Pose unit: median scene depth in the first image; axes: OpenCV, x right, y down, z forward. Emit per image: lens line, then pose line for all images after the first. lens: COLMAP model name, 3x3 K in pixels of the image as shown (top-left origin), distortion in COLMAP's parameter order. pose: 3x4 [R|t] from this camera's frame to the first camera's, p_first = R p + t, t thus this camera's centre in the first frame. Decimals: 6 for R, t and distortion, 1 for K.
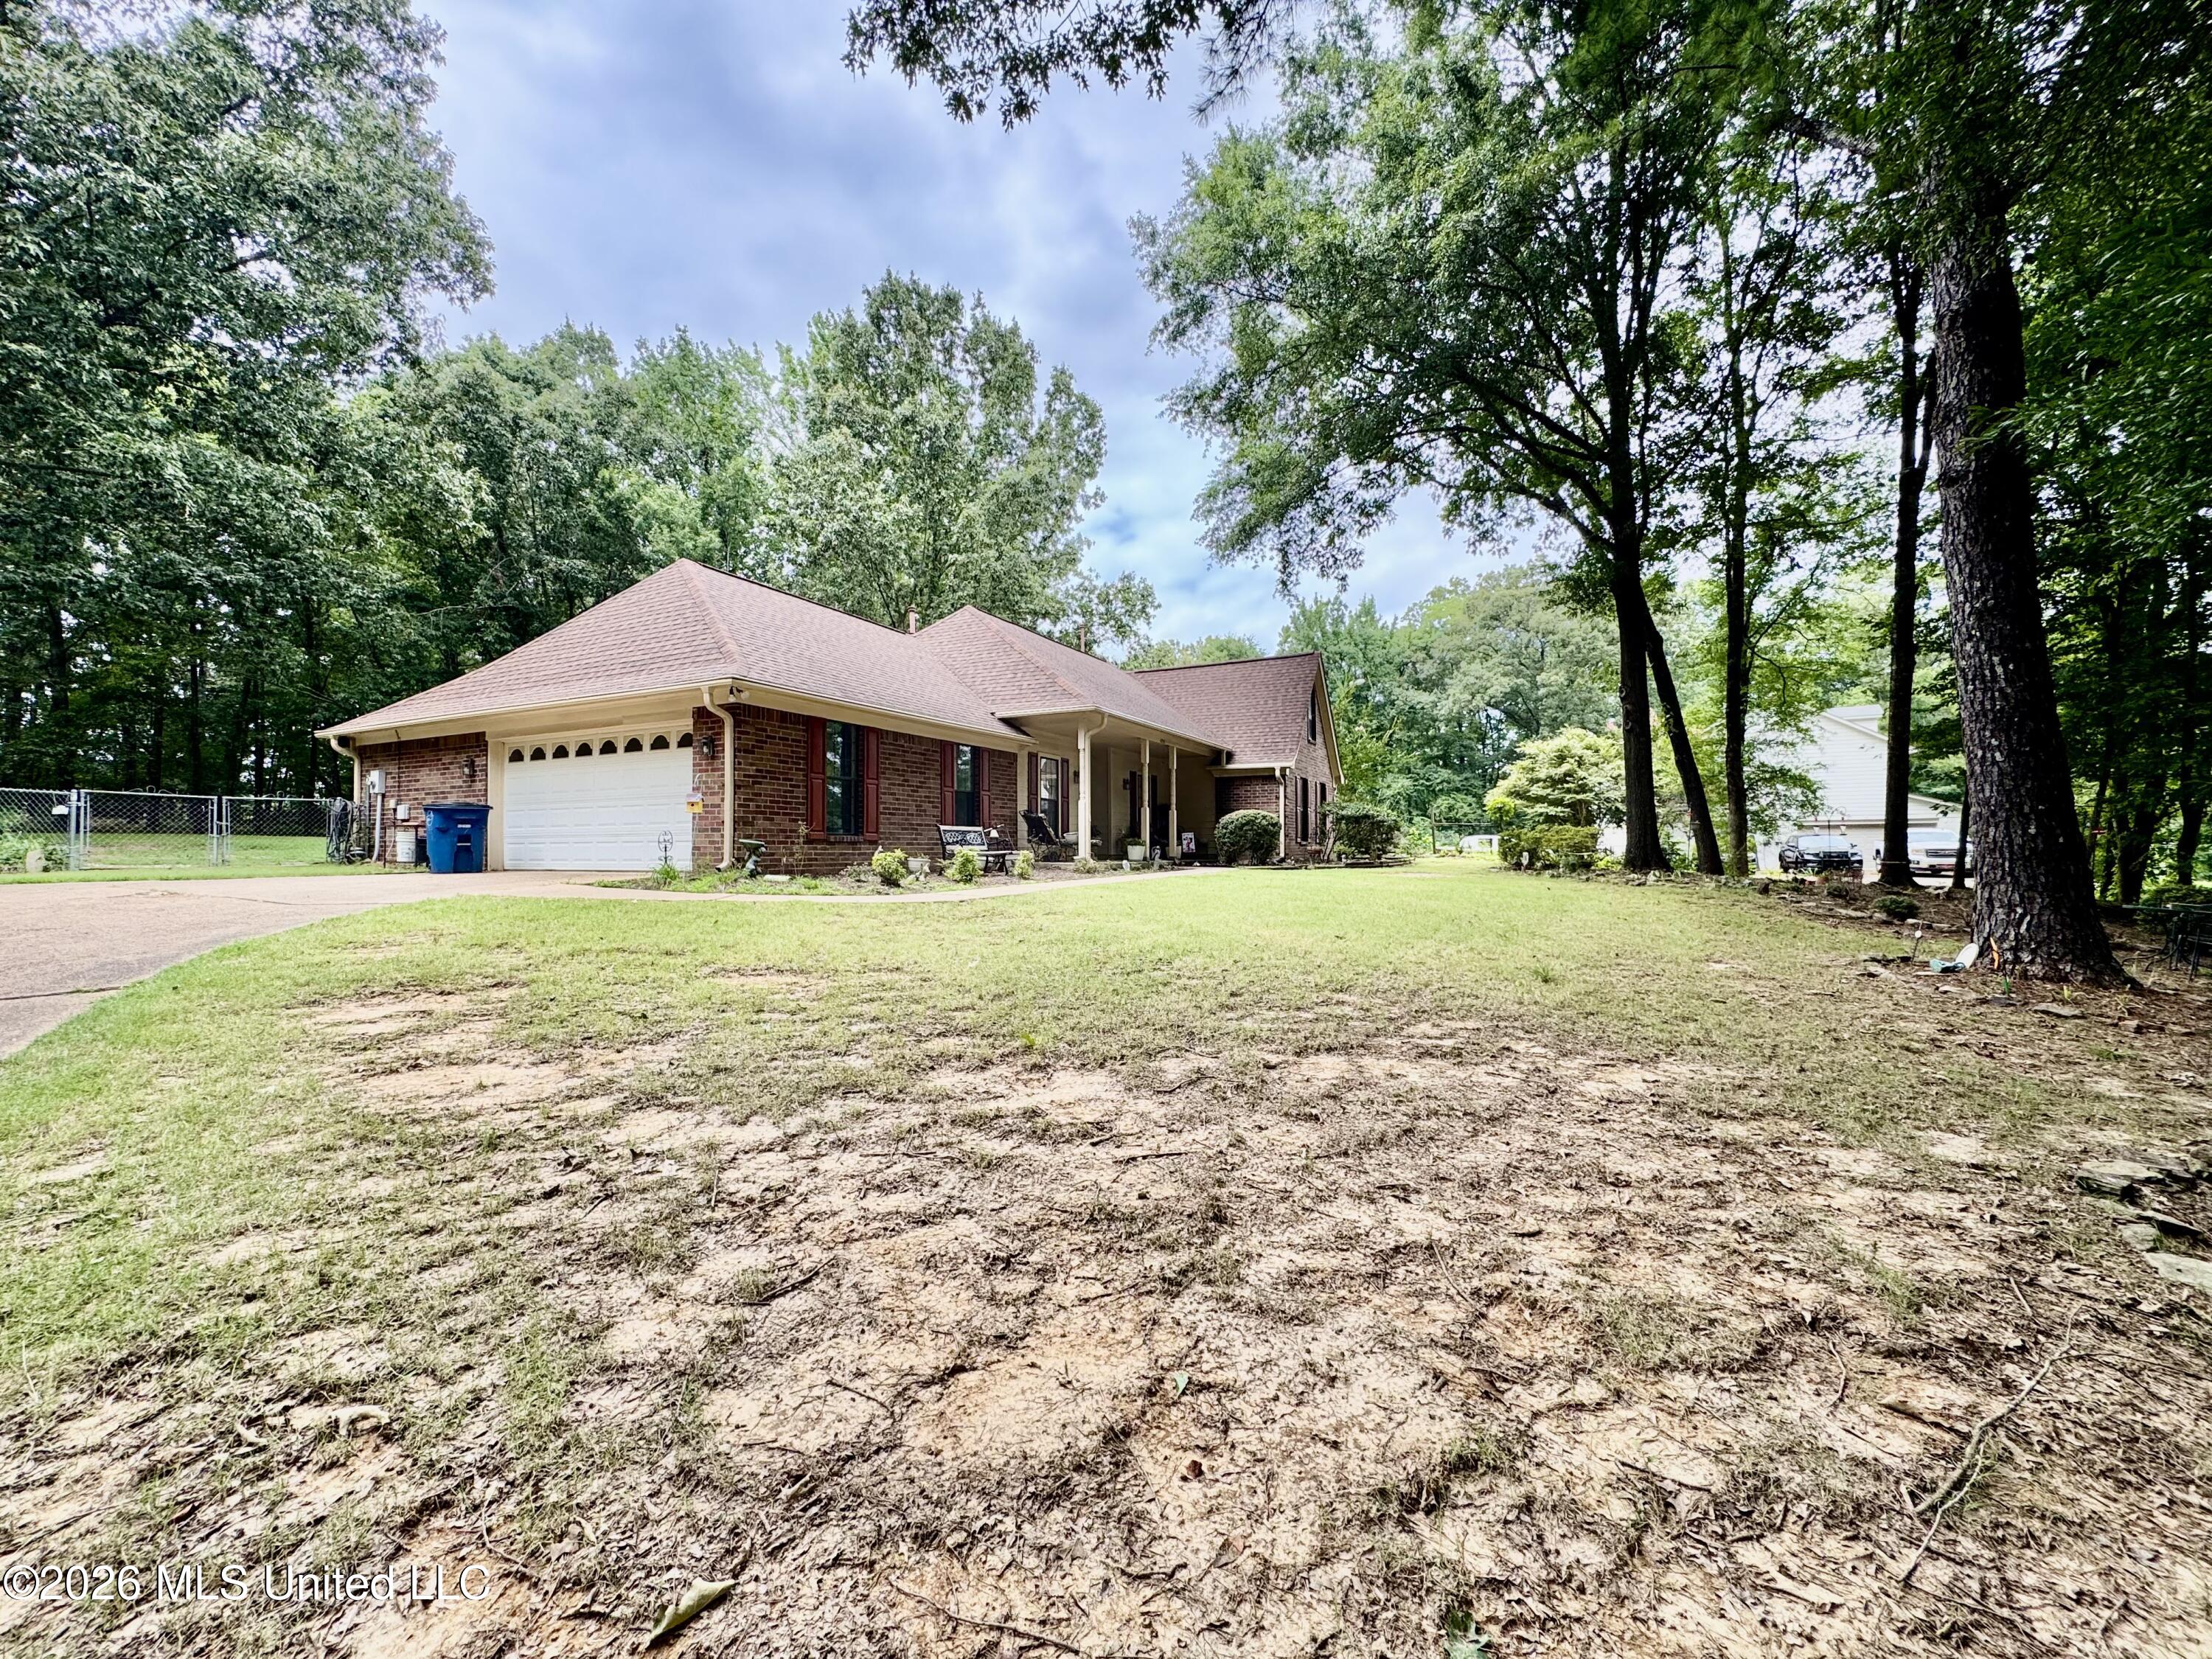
lens RADIAL K [[876.5, 0, 1099.4], [0, 876.5, 829.3], [0, 0, 1]] dist [-0.006716, 0.000612]
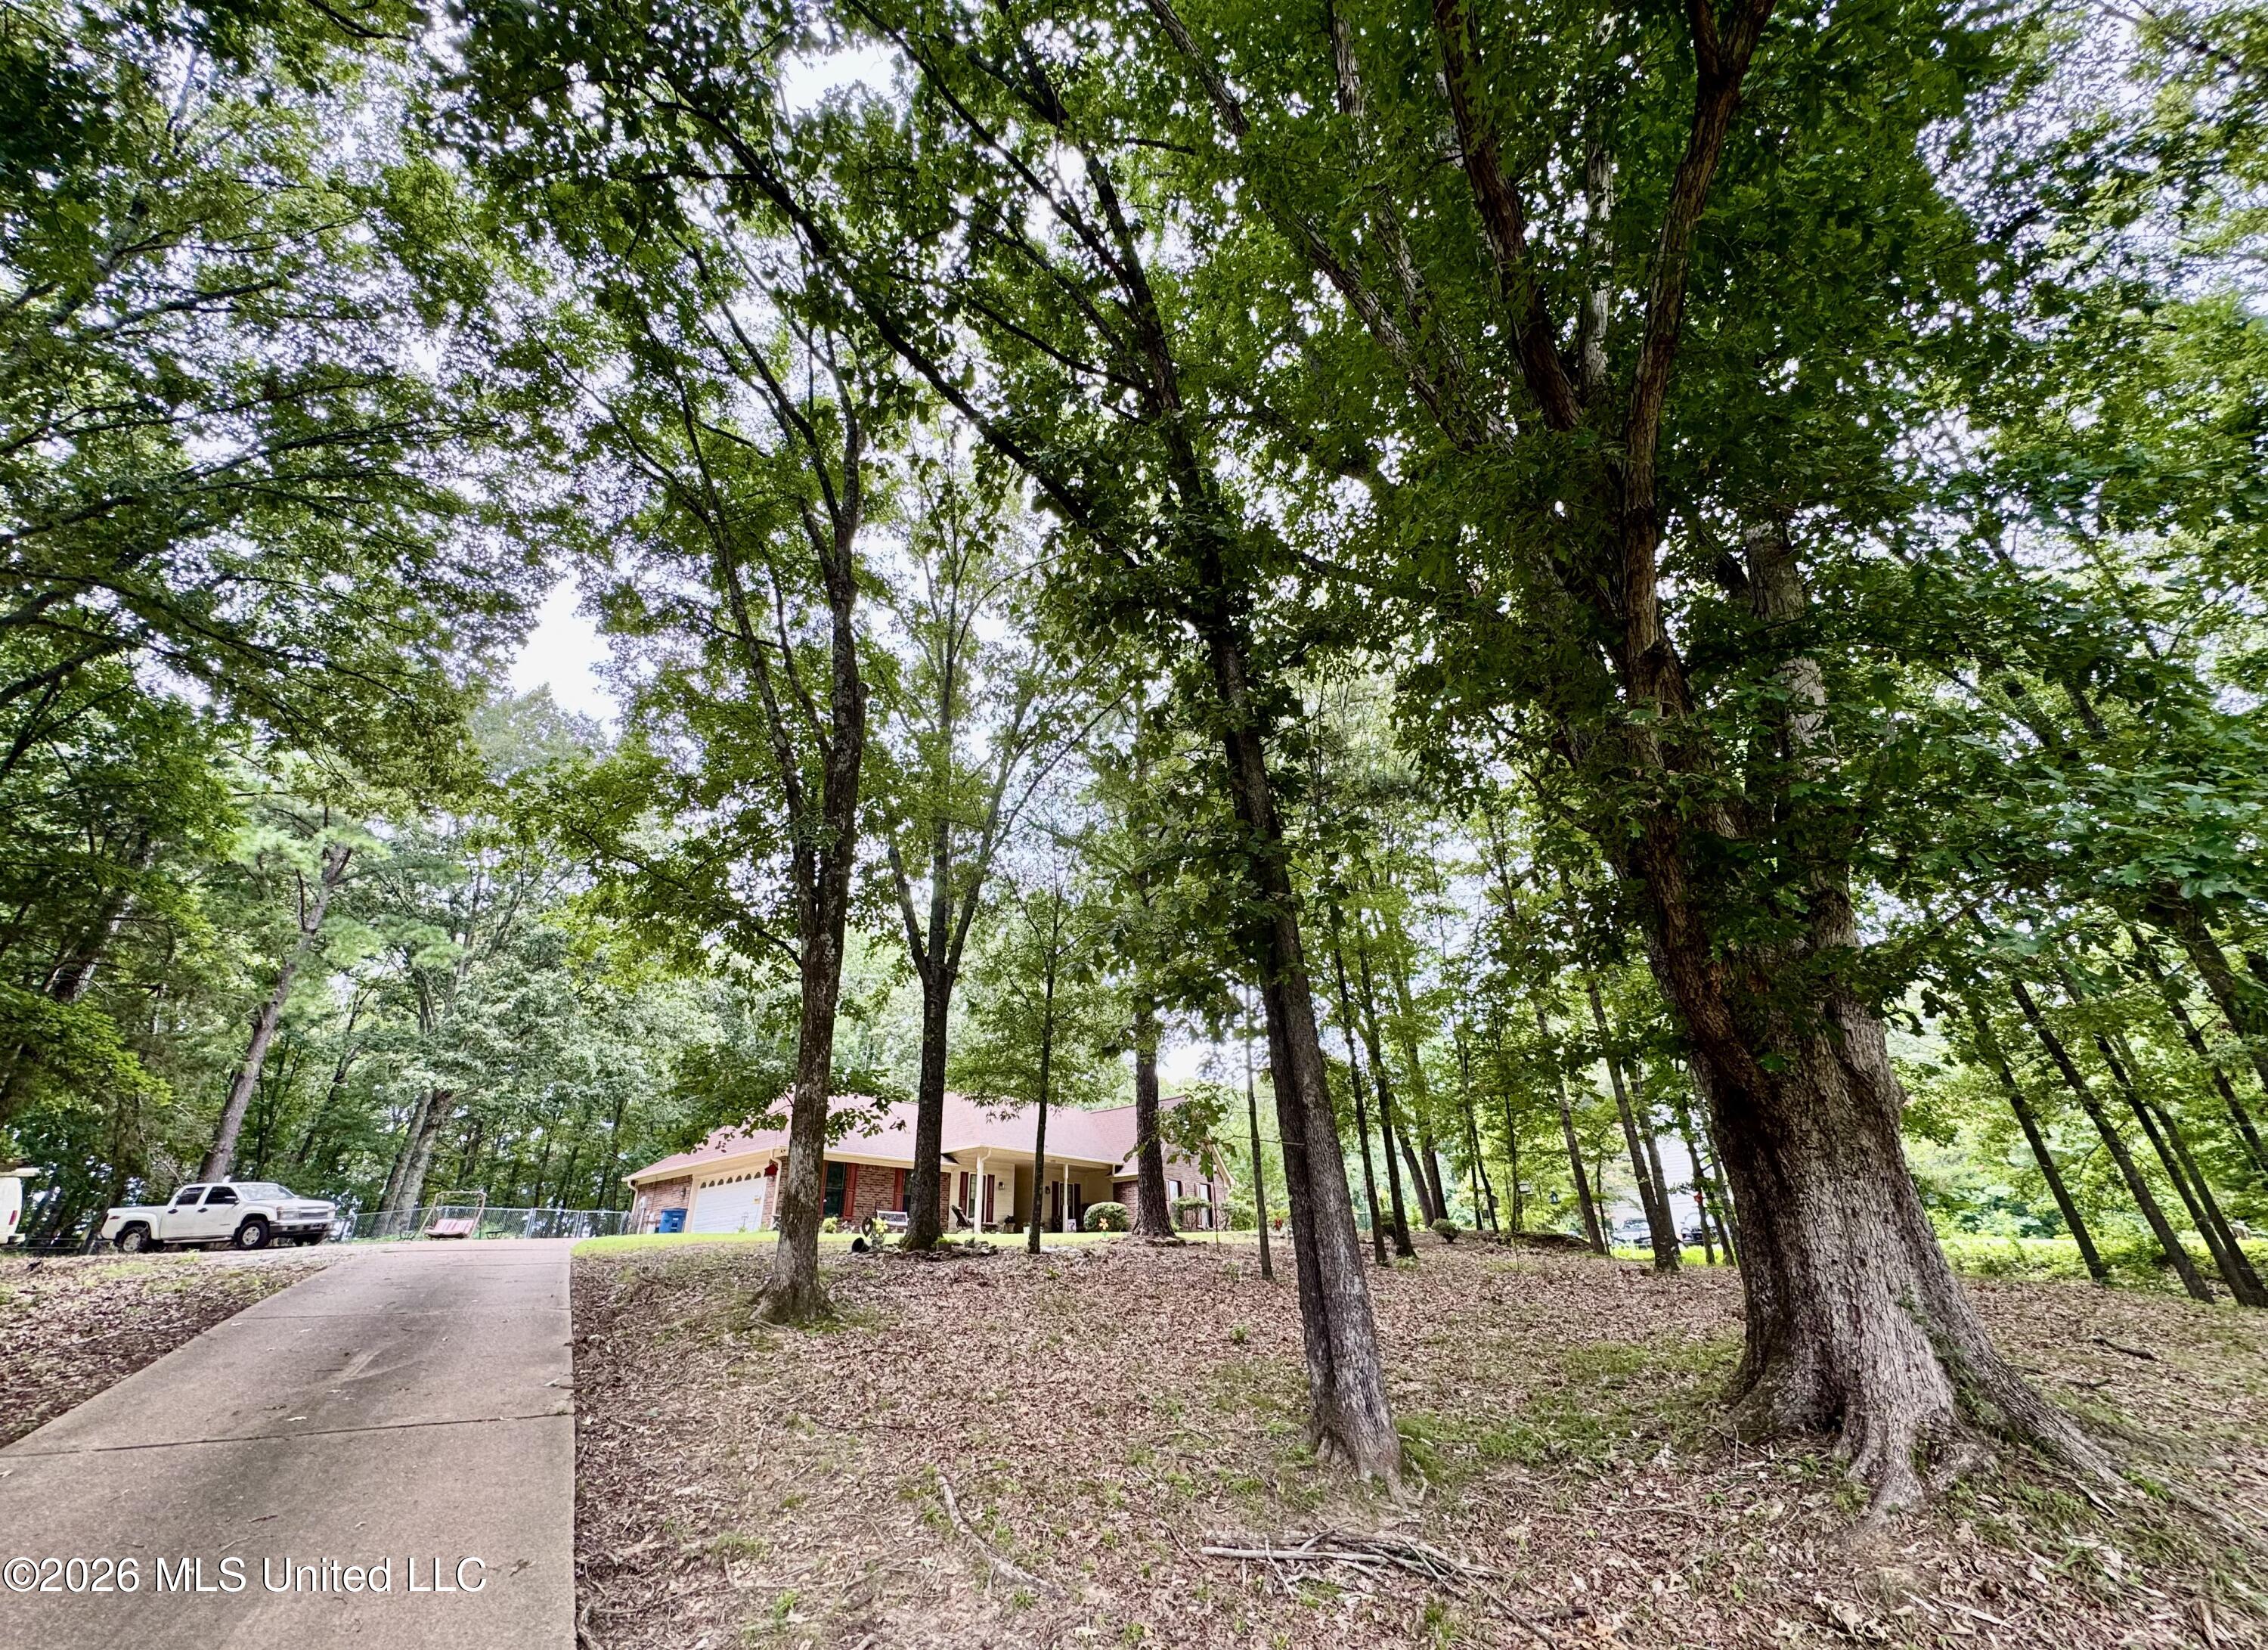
lens RADIAL K [[954.2, 0, 1134.0], [0, 954.2, 825.0], [0, 0, 1]] dist [-0.000288, -0.000017]
pose [[0.972037, -0.121141, -0.201171, 0.105594], [0.024141, 0.903678, -0.427532, 0.016149], [0.233585, 0.410720, 0.881332, -0.132952]]
